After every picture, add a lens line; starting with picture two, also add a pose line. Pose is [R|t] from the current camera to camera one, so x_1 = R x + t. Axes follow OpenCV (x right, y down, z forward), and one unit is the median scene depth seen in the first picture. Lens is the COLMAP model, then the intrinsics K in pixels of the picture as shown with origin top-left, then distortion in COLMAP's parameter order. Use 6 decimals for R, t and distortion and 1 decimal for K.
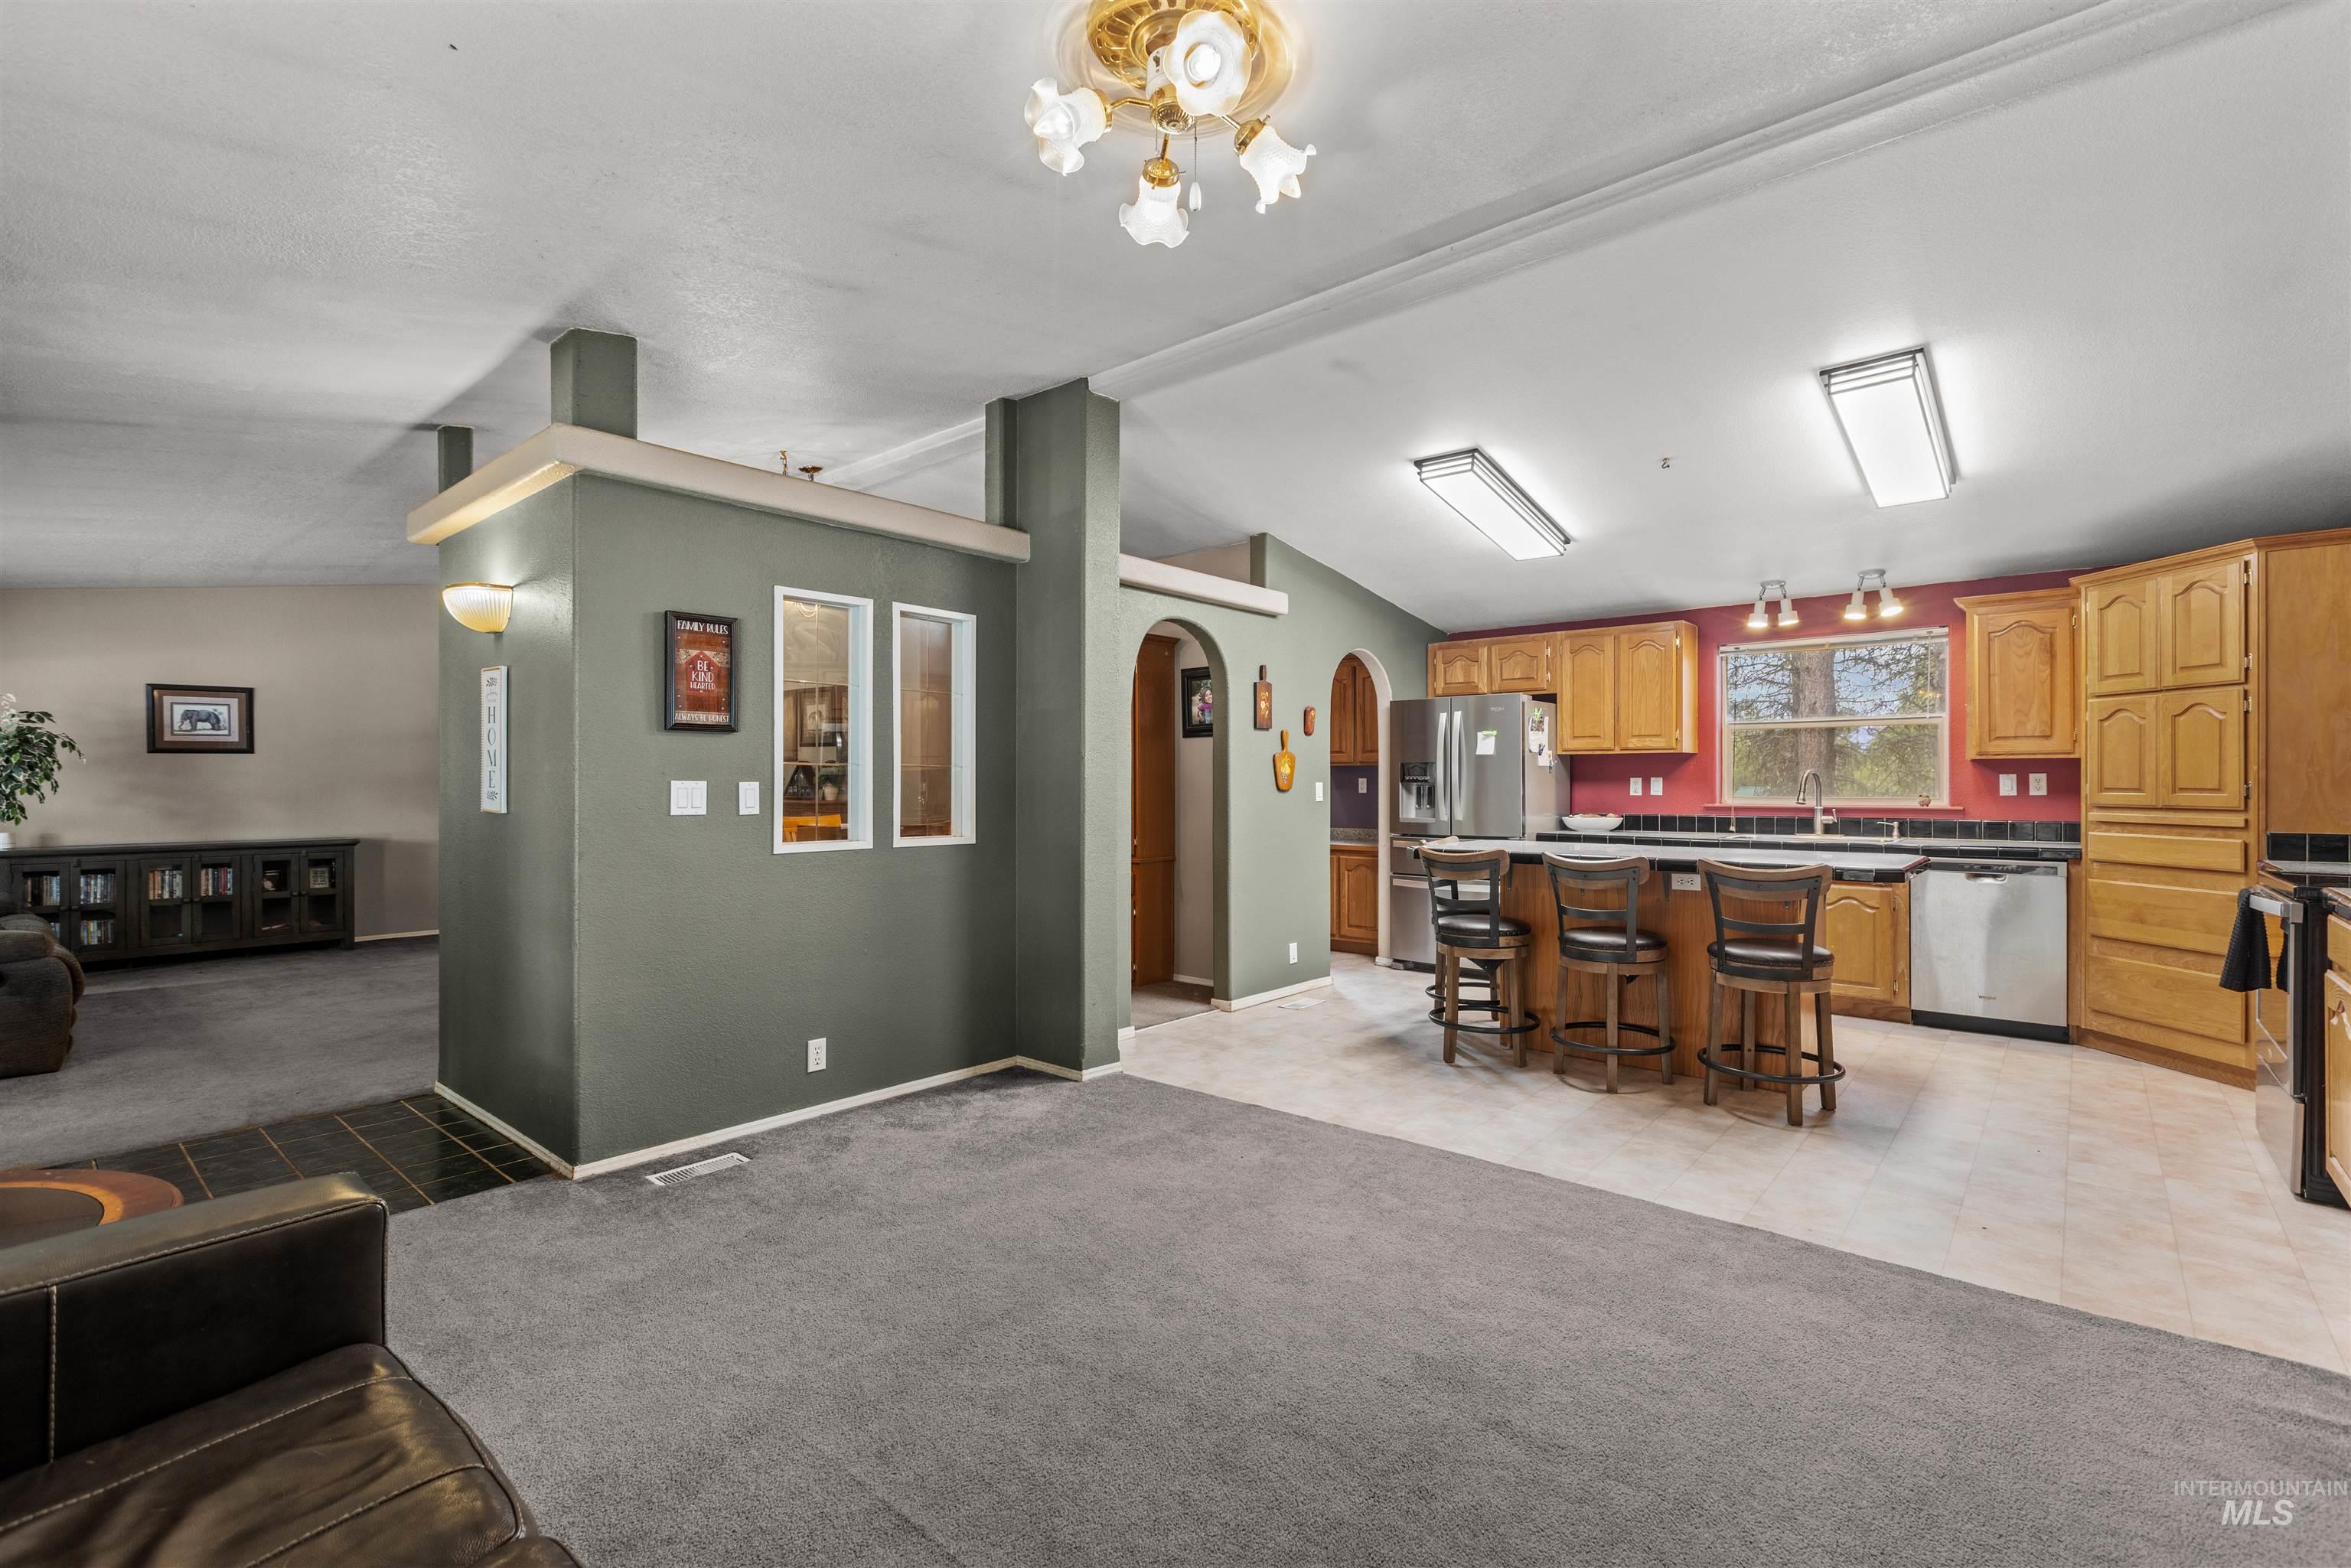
lens RADIAL K [[1048.0, 0, 1196.3], [0, 1048.0, 779.3], [0, 0, 1]] dist [0.000966, -0.000095]
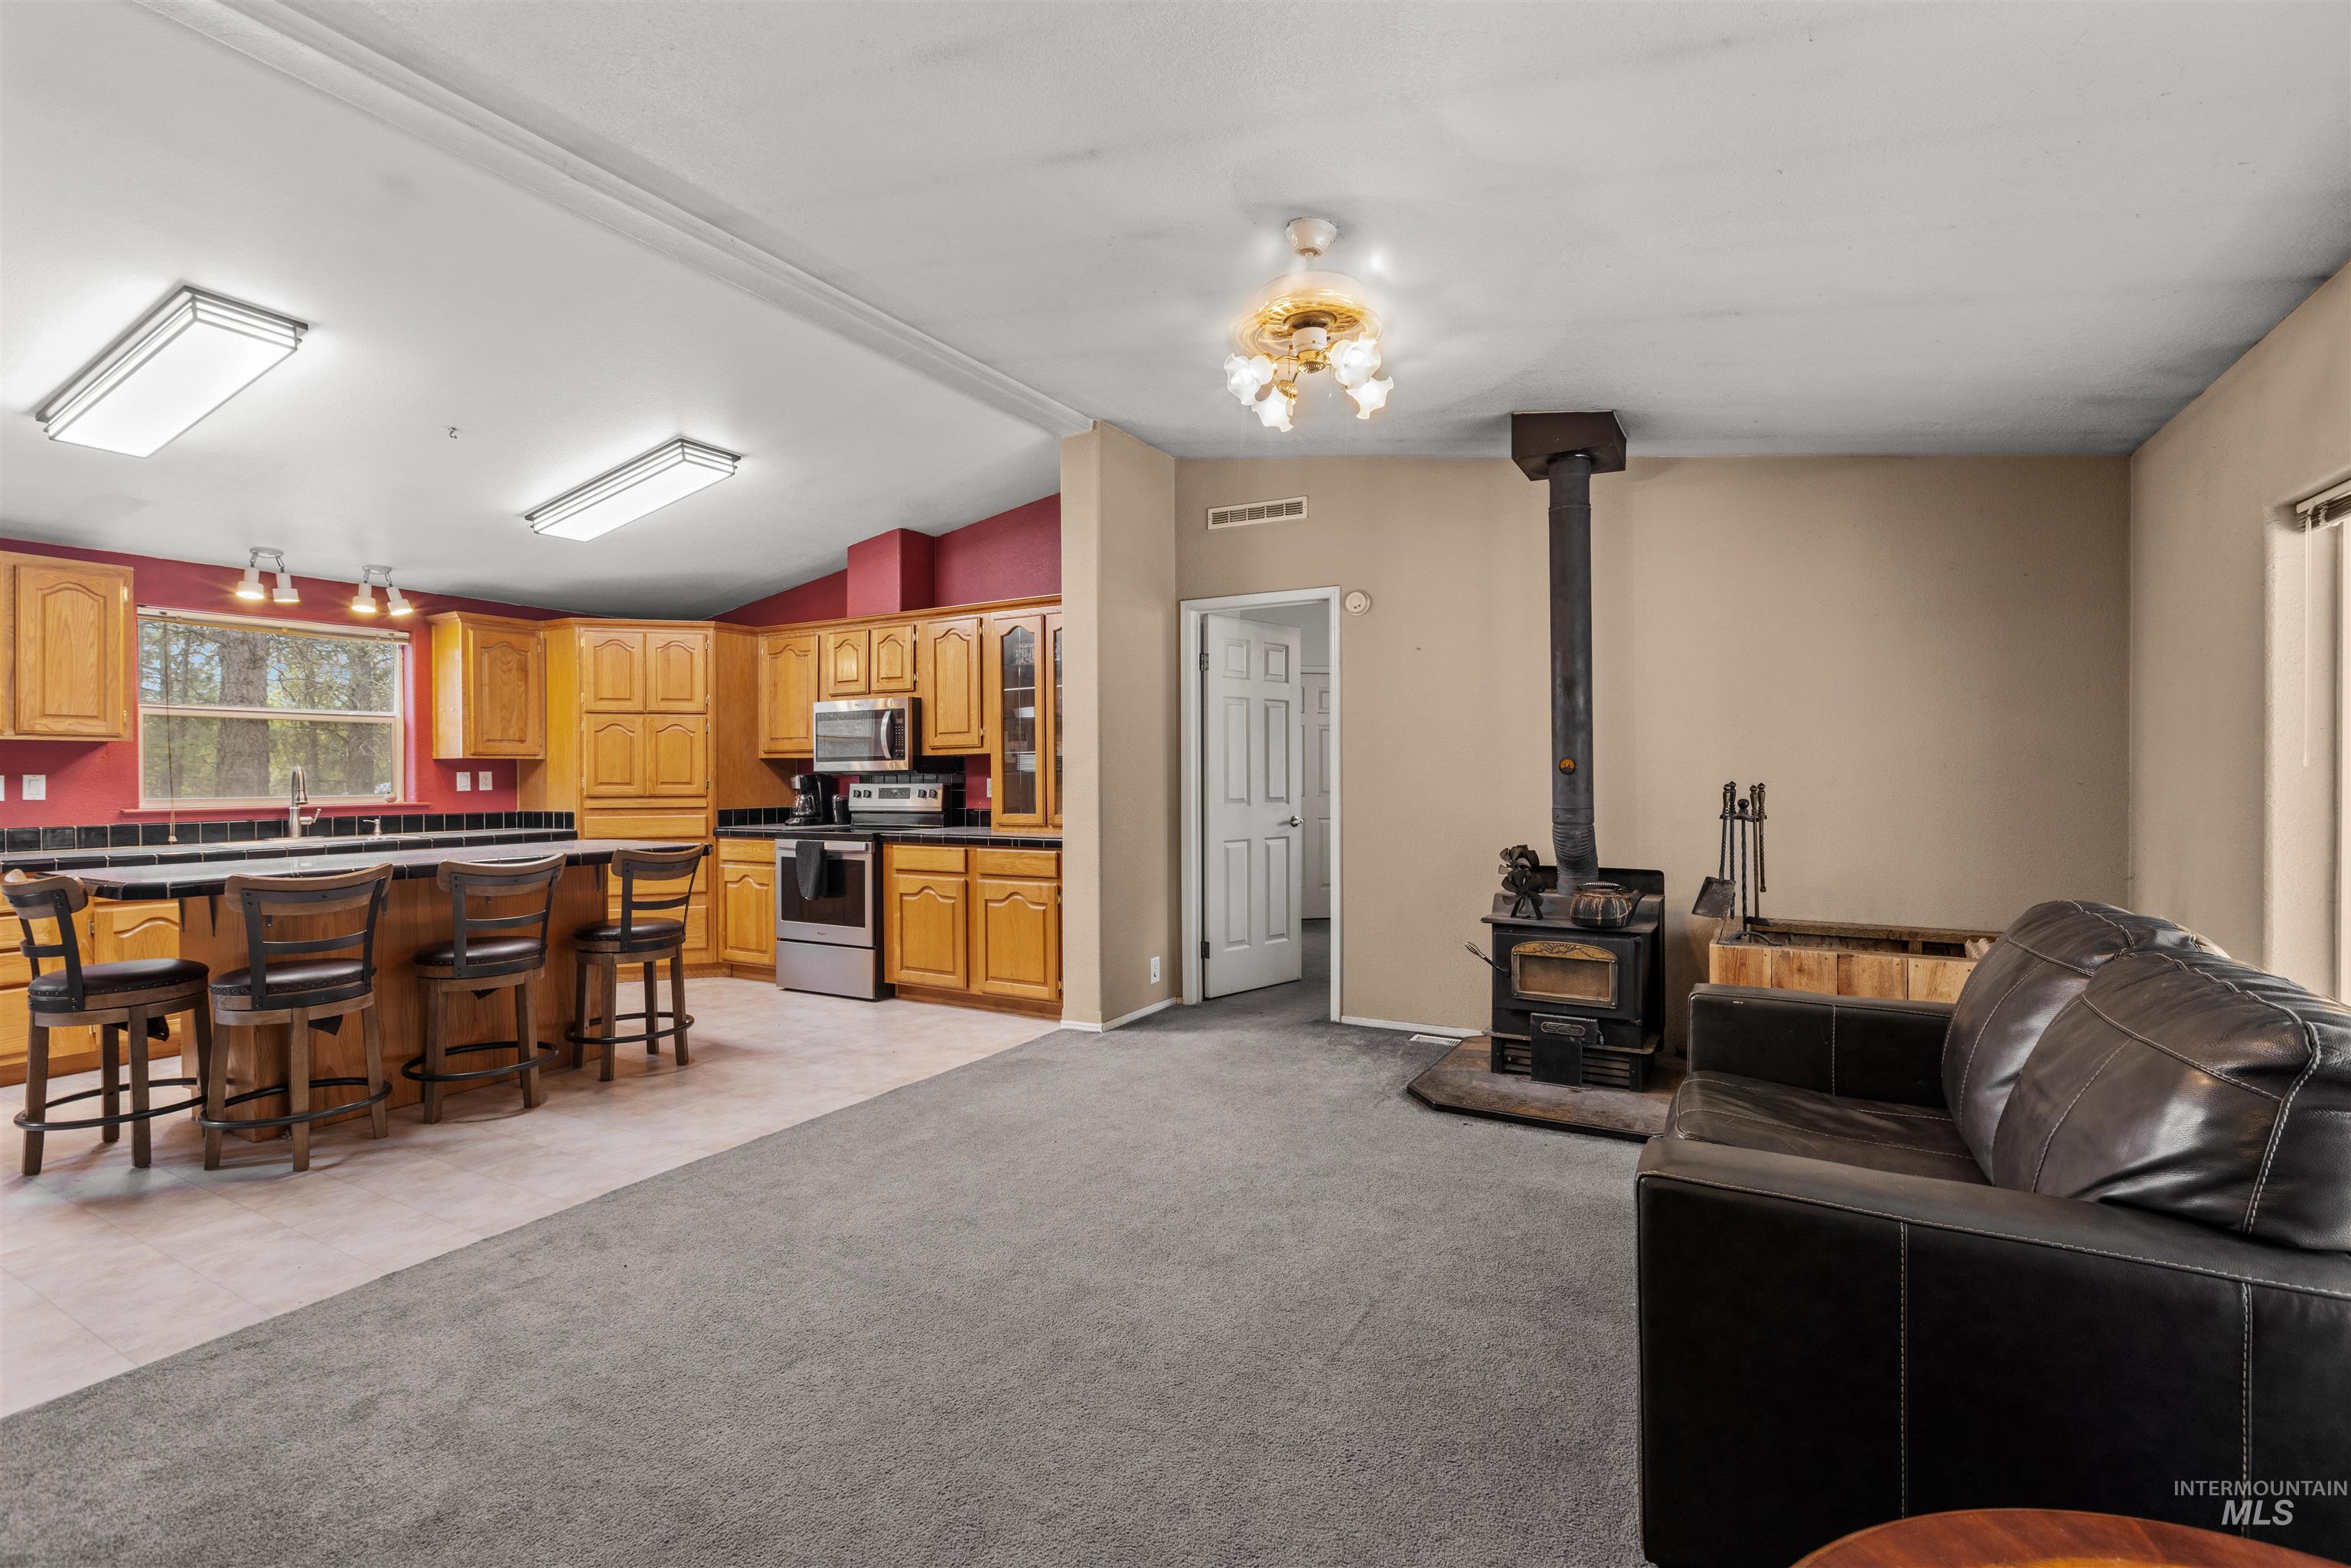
lens RADIAL K [[1035.0, 0, 1177.9], [0, 1035.0, 779.1], [0, 0, 1]] dist [0.001885, -0.000005]
pose [[-0.184544, -0.002321, 0.982822, -0.504977], [0.003258, 0.999990, 0.002973, 0.002110], [-0.982819, 0.003750, -0.184534, 0.483072]]
